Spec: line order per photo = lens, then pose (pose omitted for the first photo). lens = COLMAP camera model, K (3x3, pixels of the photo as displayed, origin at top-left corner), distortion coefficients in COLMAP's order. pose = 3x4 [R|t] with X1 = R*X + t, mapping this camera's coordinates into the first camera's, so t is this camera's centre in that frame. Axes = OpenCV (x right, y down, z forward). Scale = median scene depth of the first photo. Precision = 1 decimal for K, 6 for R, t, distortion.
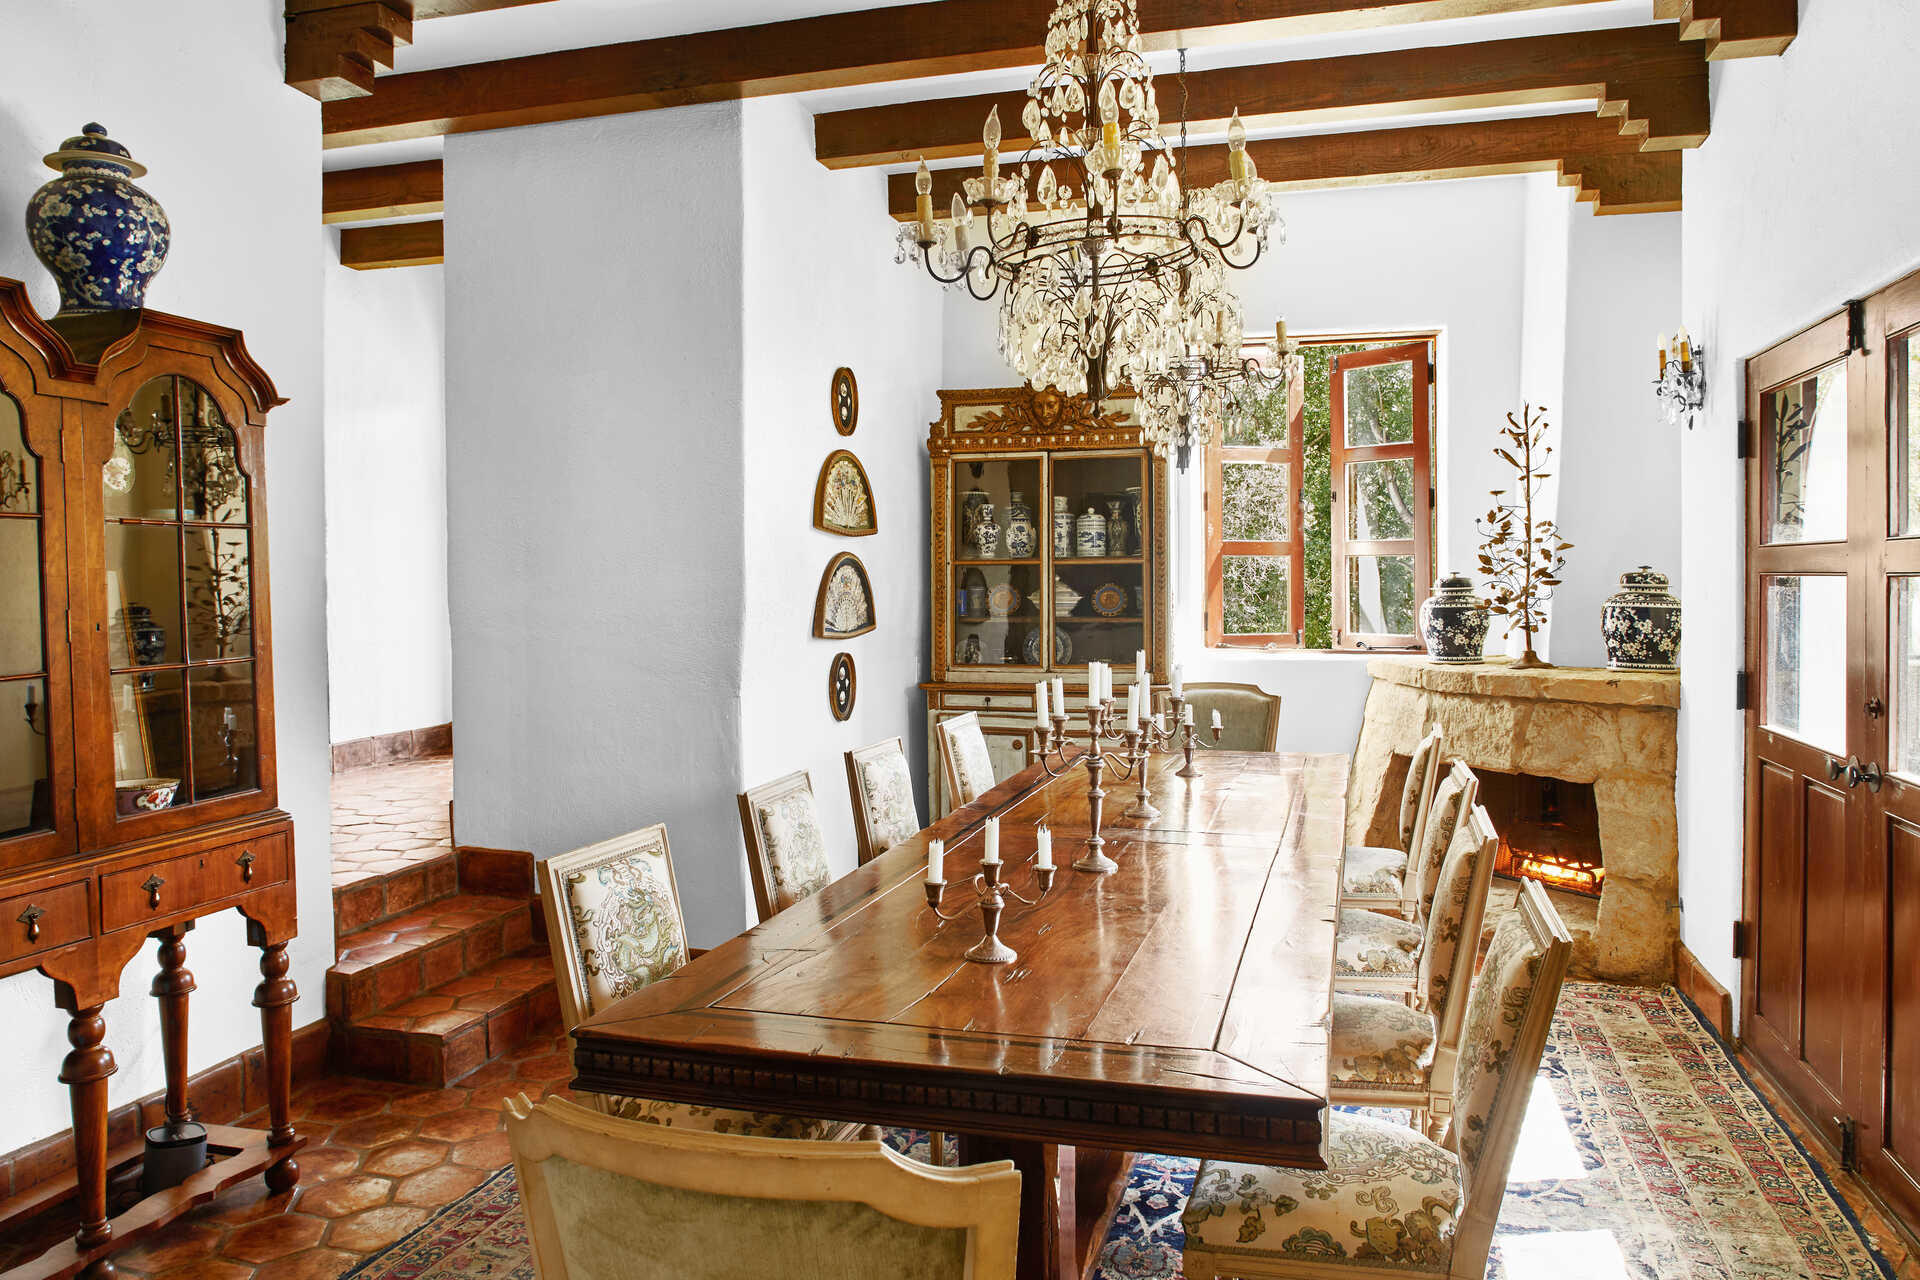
lens RADIAL K [[1431.0, 0, 960.2], [0, 1431.0, 596.5], [0, 0, 1]] dist [-0.007649, -0.000374]
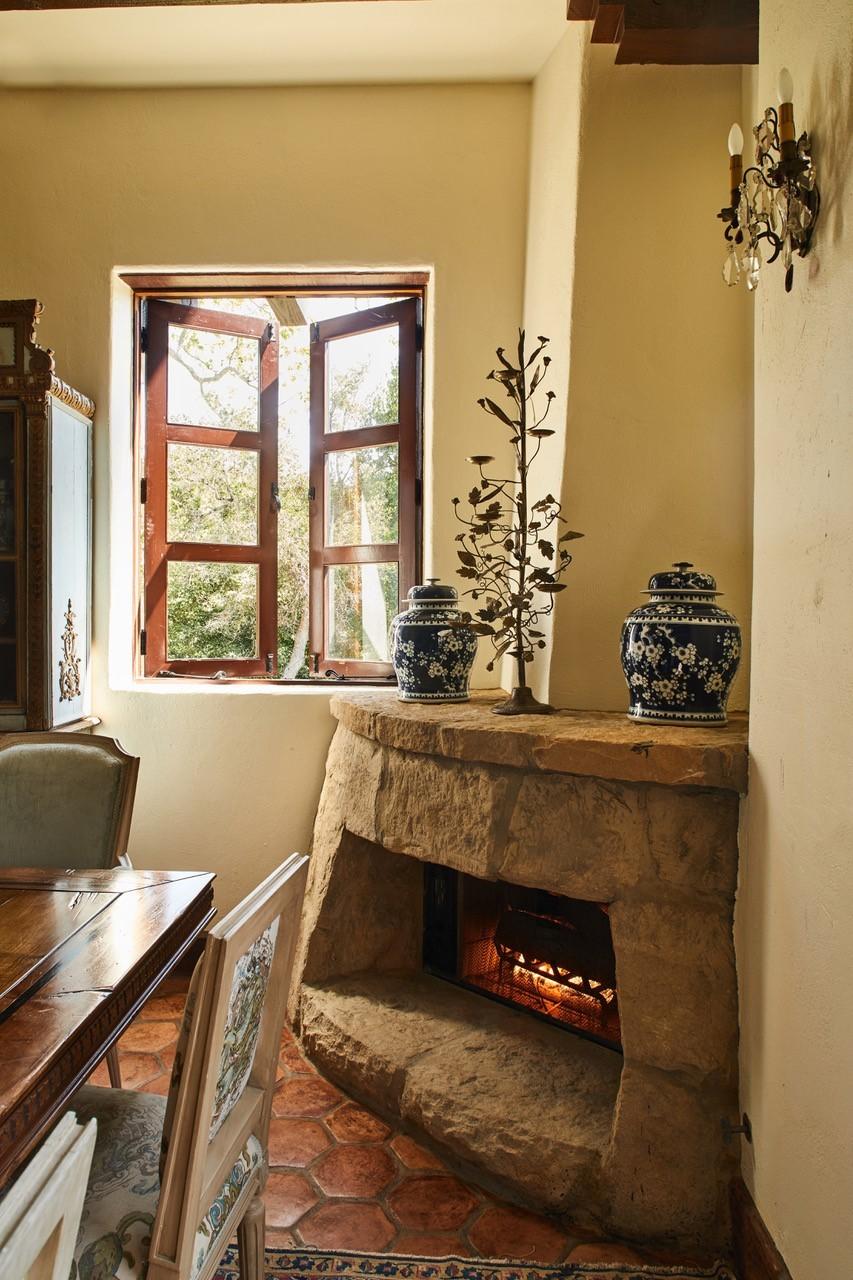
lens RADIAL K [[954.0, 0, 423.6], [0, 954.0, 642.2], [0, 0, 1]] dist [-0.007649, -0.000374]
pose [[0.971095, 0.004781, 0.238644, 0.246463], [-0.008847, 0.999833, 0.015972, 0.009069], [-0.238528, -0.017621, 0.970976, 0.573782]]
